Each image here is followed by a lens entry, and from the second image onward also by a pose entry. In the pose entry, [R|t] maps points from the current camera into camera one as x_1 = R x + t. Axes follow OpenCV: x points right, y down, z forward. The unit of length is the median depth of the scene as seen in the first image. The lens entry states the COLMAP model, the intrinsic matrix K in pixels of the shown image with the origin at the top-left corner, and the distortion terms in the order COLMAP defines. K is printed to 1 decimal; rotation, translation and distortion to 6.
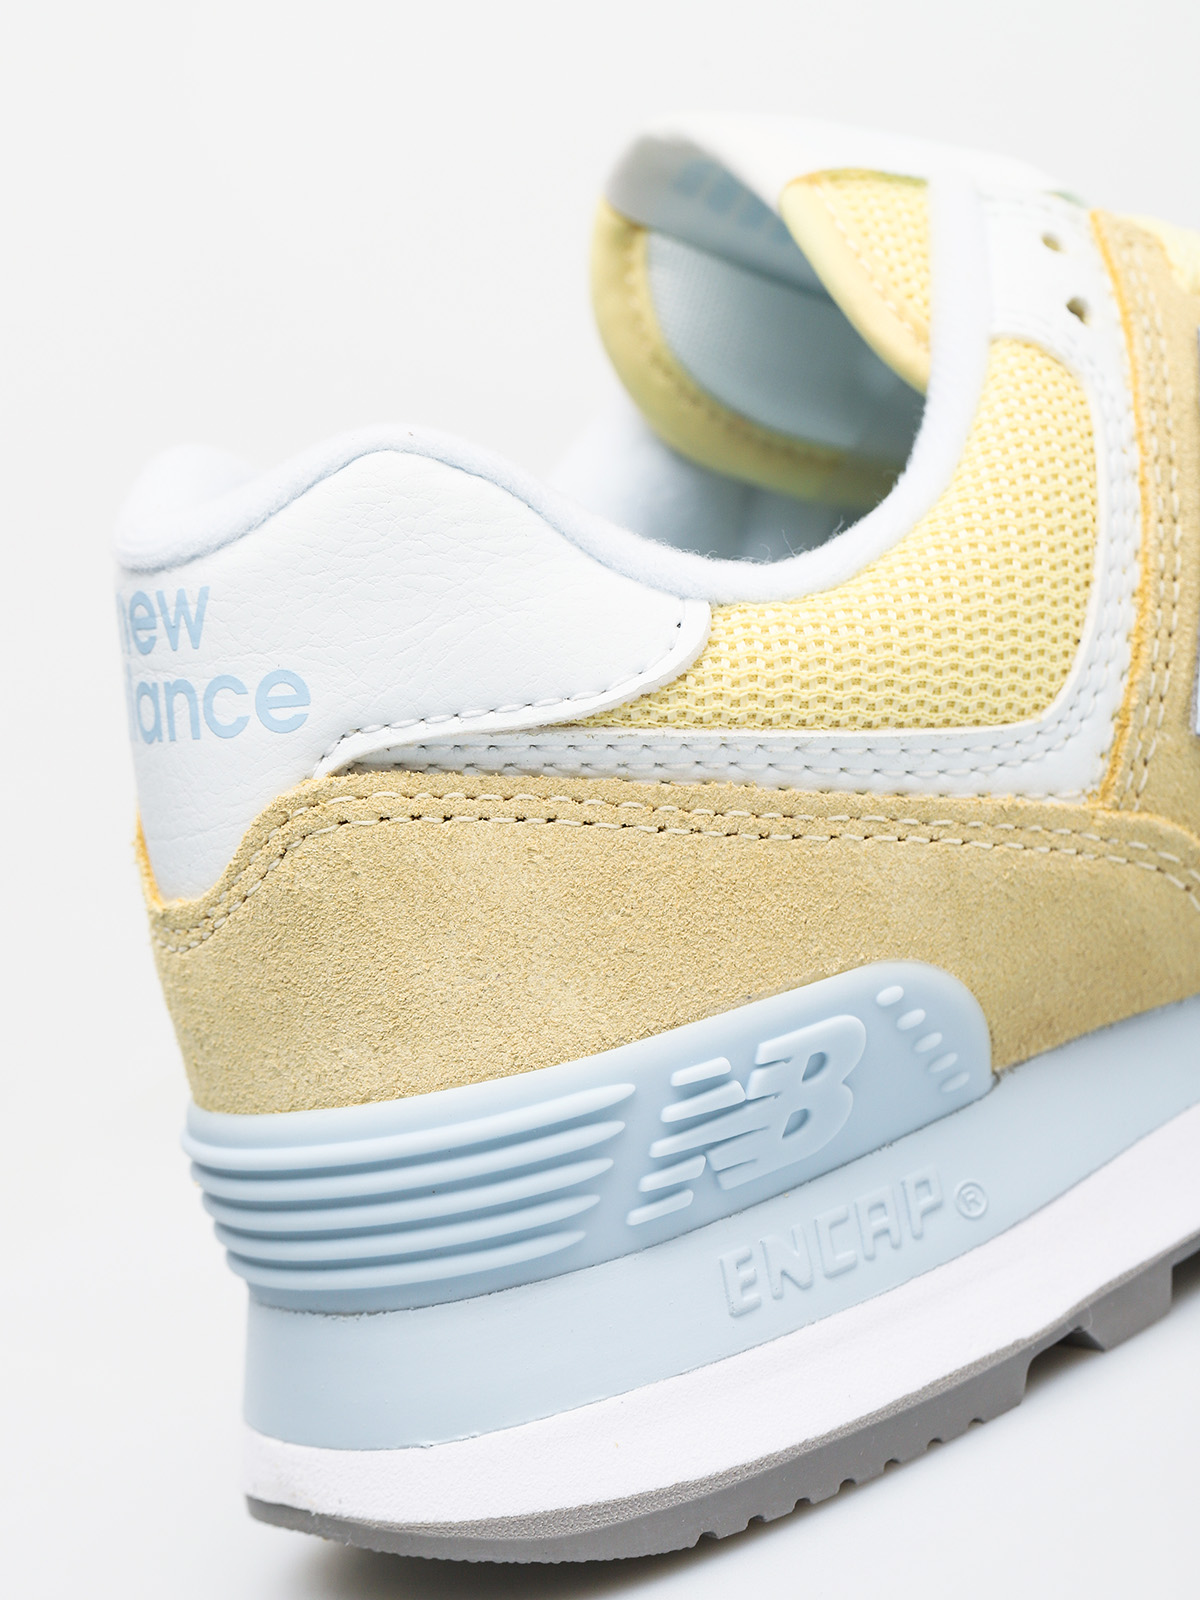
lens RADIAL K [[4964.3, 0, 600.0], [0, 4964.3, 800.0], [0, 0, 1]] dist [0.134157, 1.441689]
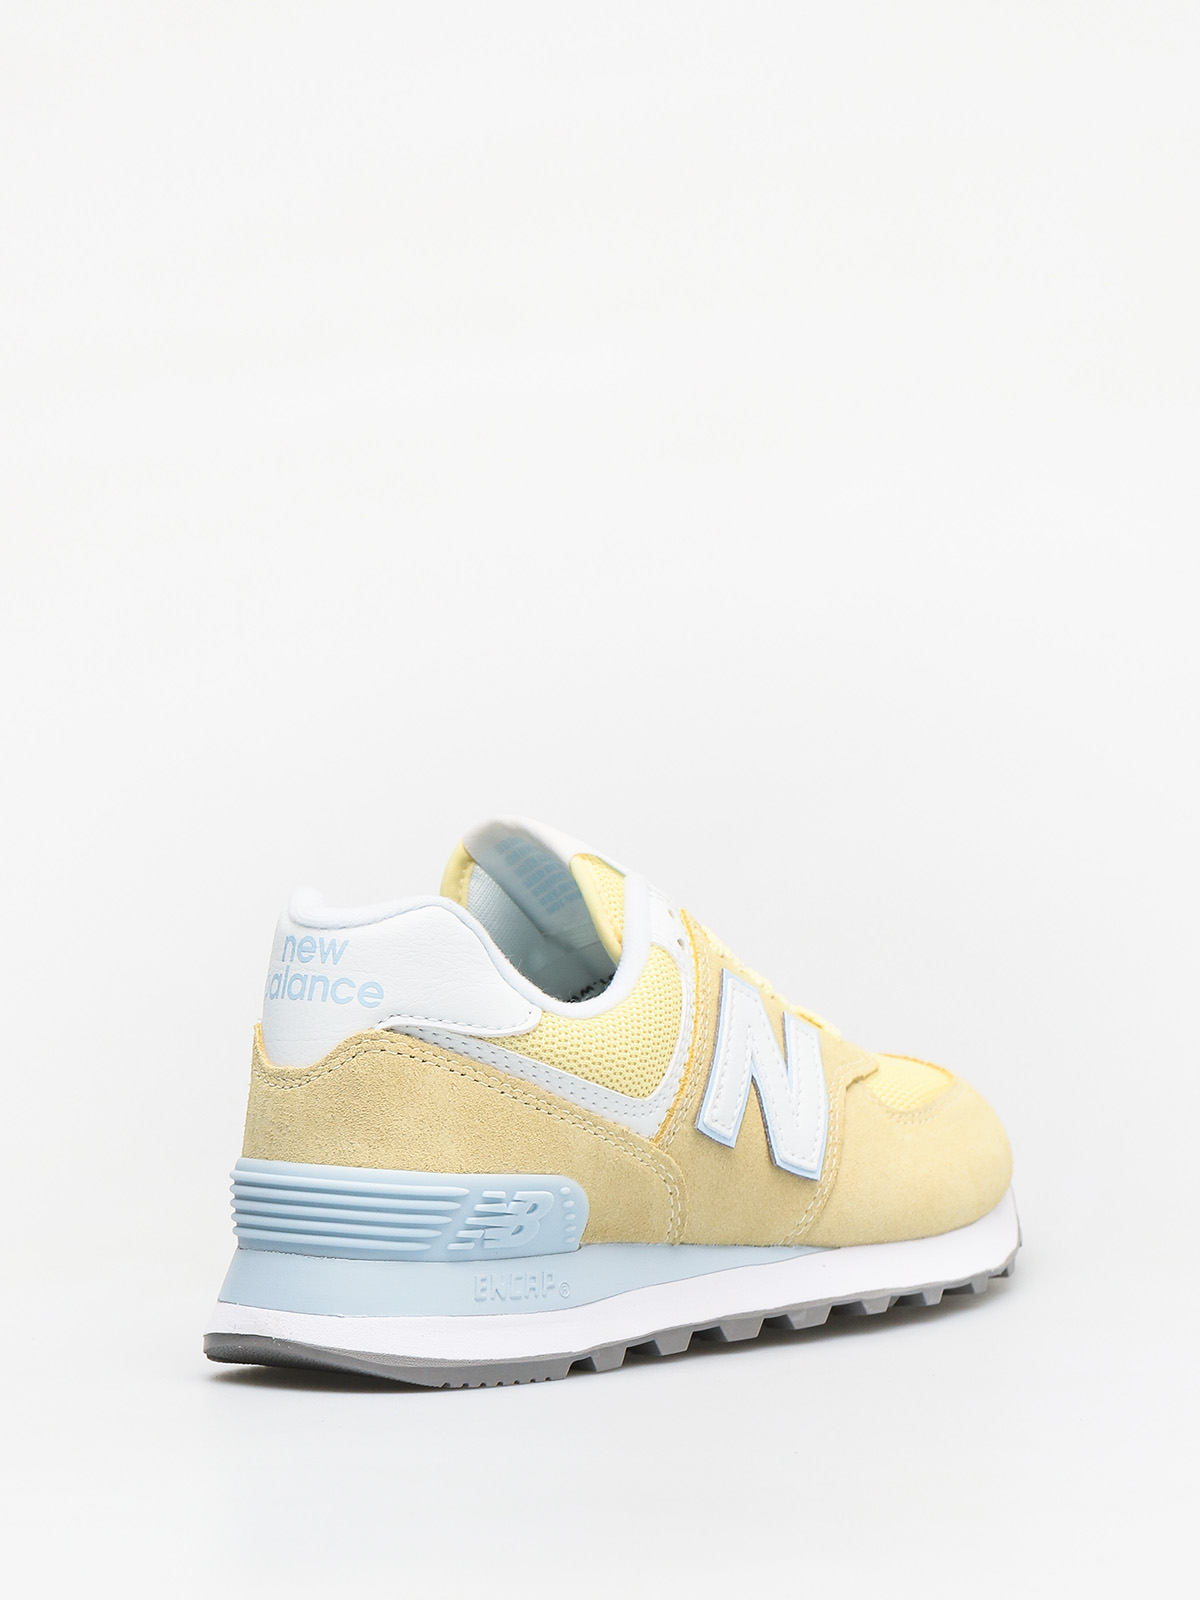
lens RADIAL K [[4964.3, 0, 600.0], [0, 4964.3, 800.0], [0, 0, 1]] dist [0.134157, 1.441689]
pose [[0.917976, 0.301663, 0.257527, -0.595742], [-0.245933, 0.942297, -0.227143, 0.400042], [-0.311188, 0.145177, 0.939194, -1.262403]]
